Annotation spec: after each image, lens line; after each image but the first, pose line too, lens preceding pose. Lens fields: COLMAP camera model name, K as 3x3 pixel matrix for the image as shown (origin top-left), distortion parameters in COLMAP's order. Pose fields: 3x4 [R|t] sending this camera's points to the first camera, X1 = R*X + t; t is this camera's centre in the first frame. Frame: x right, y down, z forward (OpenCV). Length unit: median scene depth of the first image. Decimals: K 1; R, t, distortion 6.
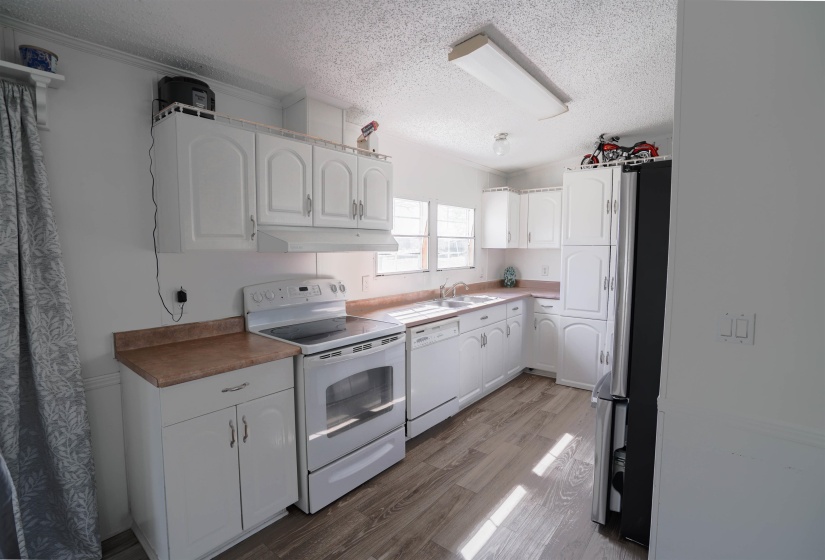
lens RADIAL K [[384.7, 0, 403.3], [0, 384.7, 280.3], [0, 0, 1]] dist [-0.070223, 0.023471]
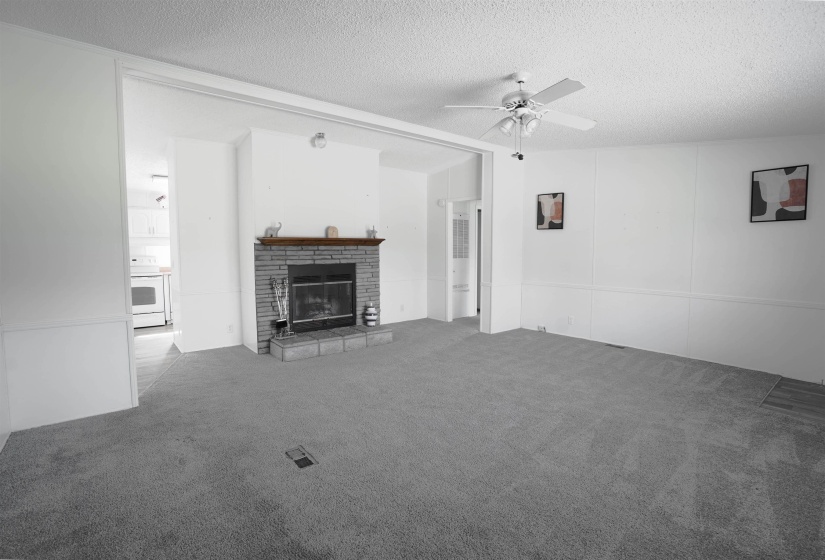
lens RADIAL K [[384.7, 0, 403.3], [0, 384.7, 280.3], [0, 0, 1]] dist [-0.070223, 0.023471]
pose [[0.979536, 0.014986, -0.200709, 2.060352], [-0.016241, 0.999858, -0.004605, 0.142272], [0.200612, 0.007770, 0.979640, -1.160221]]
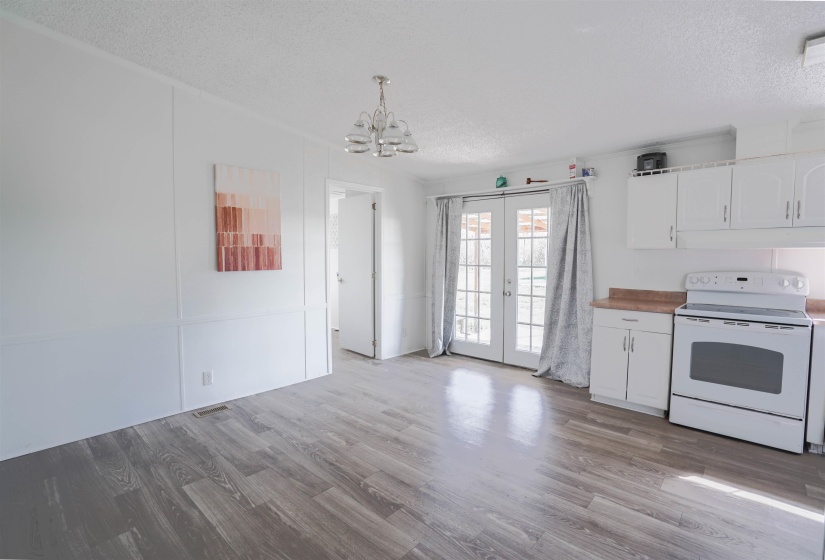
lens RADIAL K [[389.7, 0, 419.2], [0, 389.7, 269.8], [0, 0, 1]] dist [-0.035714, 0.000135]
pose [[-0.023399, 0.038381, -0.998989, 0.951371], [-0.088212, 0.995286, 0.040305, 0.033639], [0.995827, 0.089066, -0.019903, -0.015859]]
